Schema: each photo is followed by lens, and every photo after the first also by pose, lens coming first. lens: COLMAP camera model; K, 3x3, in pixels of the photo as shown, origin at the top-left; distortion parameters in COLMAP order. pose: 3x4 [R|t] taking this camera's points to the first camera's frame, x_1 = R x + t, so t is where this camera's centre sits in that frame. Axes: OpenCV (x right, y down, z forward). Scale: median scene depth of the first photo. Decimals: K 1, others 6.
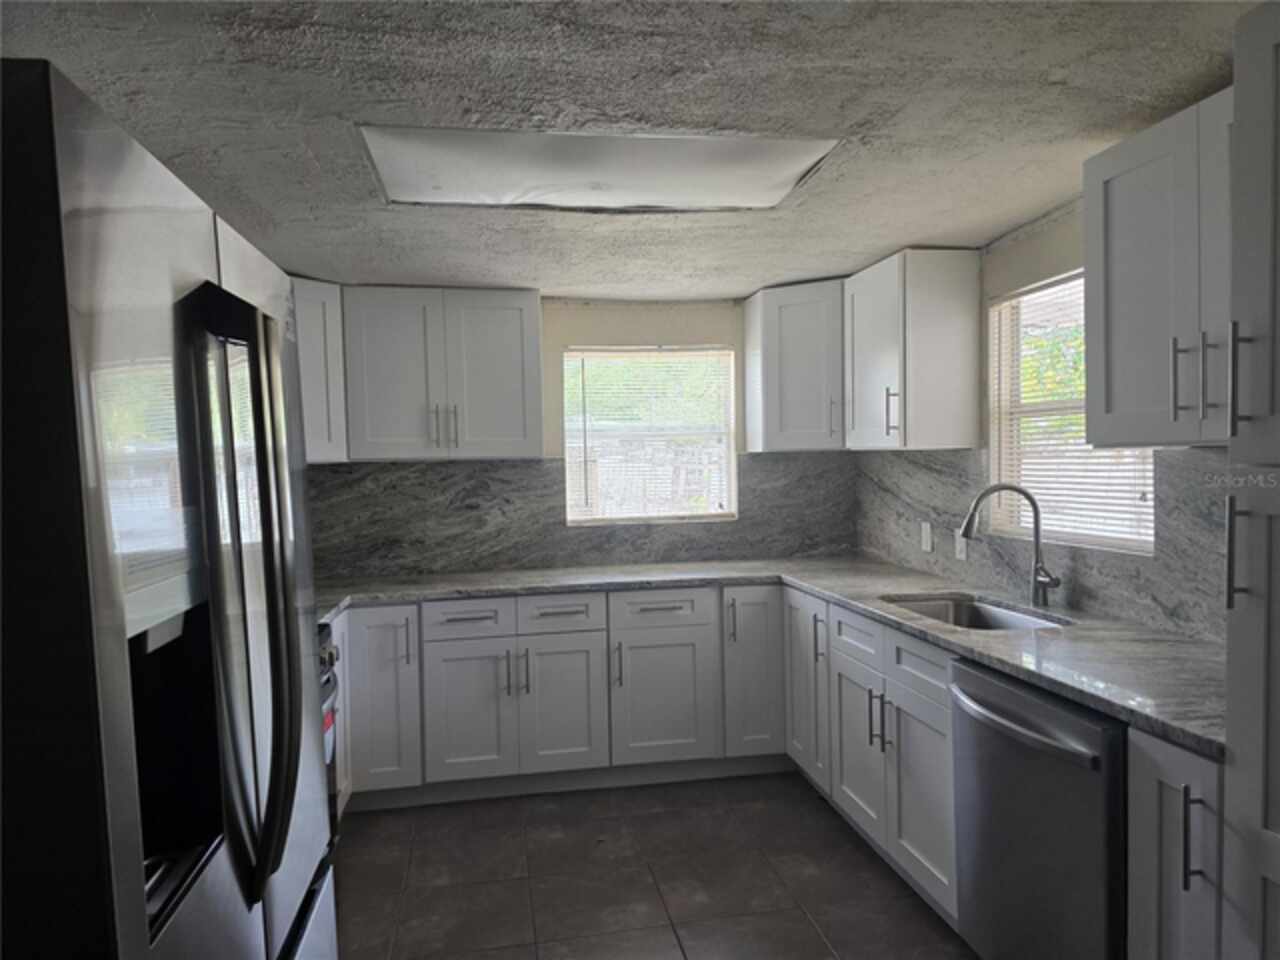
lens RADIAL K [[862.2, 0, 649.0], [0, 862.2, 484.6], [0, 0, 1]] dist [0.080829, -0.077032]
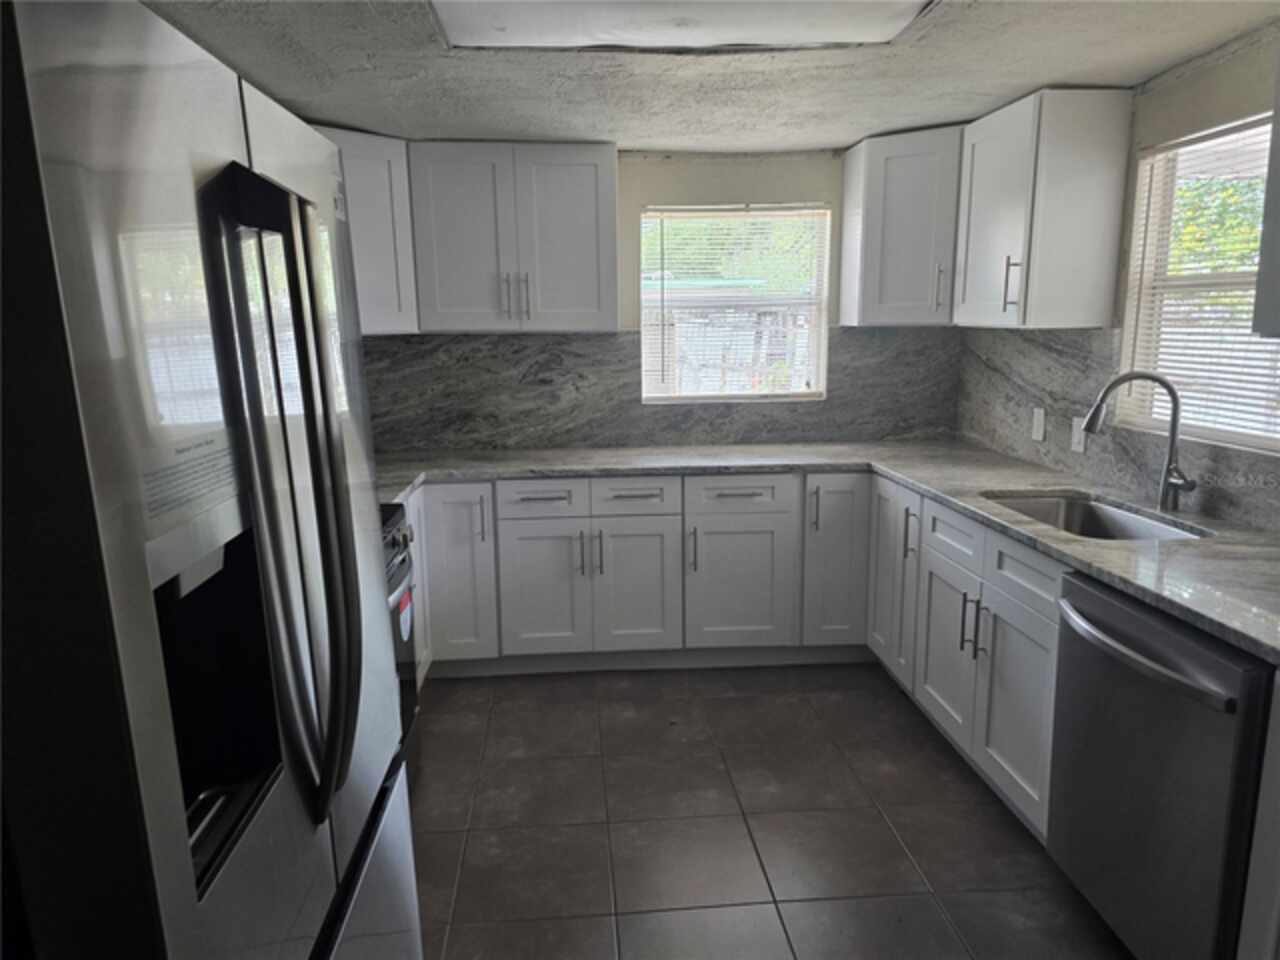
lens RADIAL K [[862.2, 0, 637.4], [0, 862.2, 478.6], [0, 0, 1]] dist [0.080829, -0.077032]
pose [[0.994719, 0.028089, -0.098714, -0.004598], [-0.012454, 0.987747, 0.155563, -0.021053], [0.101874, -0.153513, 0.982881, 0.051804]]
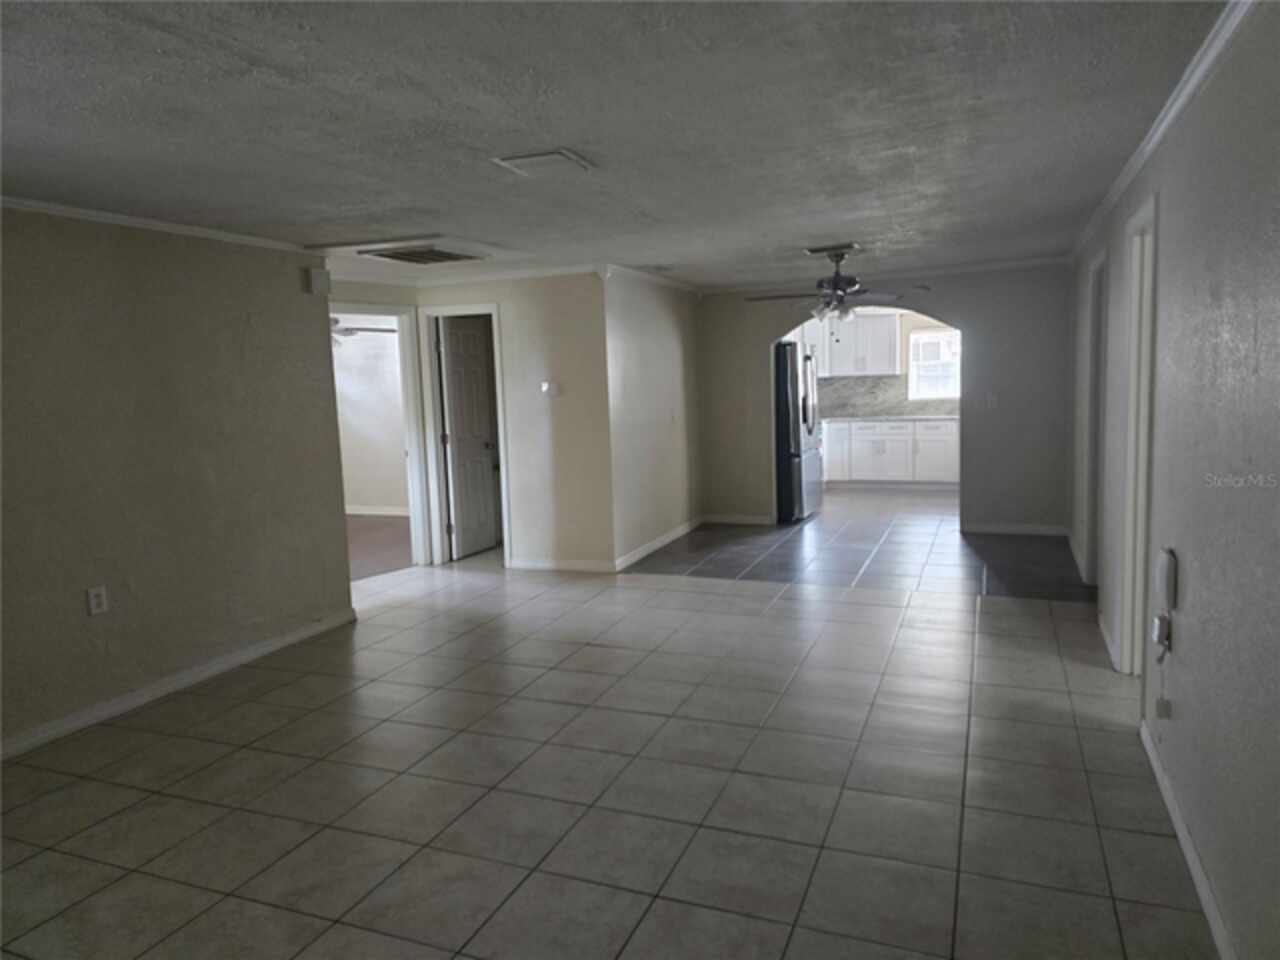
lens RADIAL K [[862.2, 0, 651.8], [0, 862.2, 471.6], [0, 0, 1]] dist [0.080829, -0.077032]
pose [[0.848885, 0.051105, -0.526101, 0.756593], [-0.004055, 0.995915, 0.090200, 0.034664], [0.528561, -0.074436, 0.845625, -1.968701]]
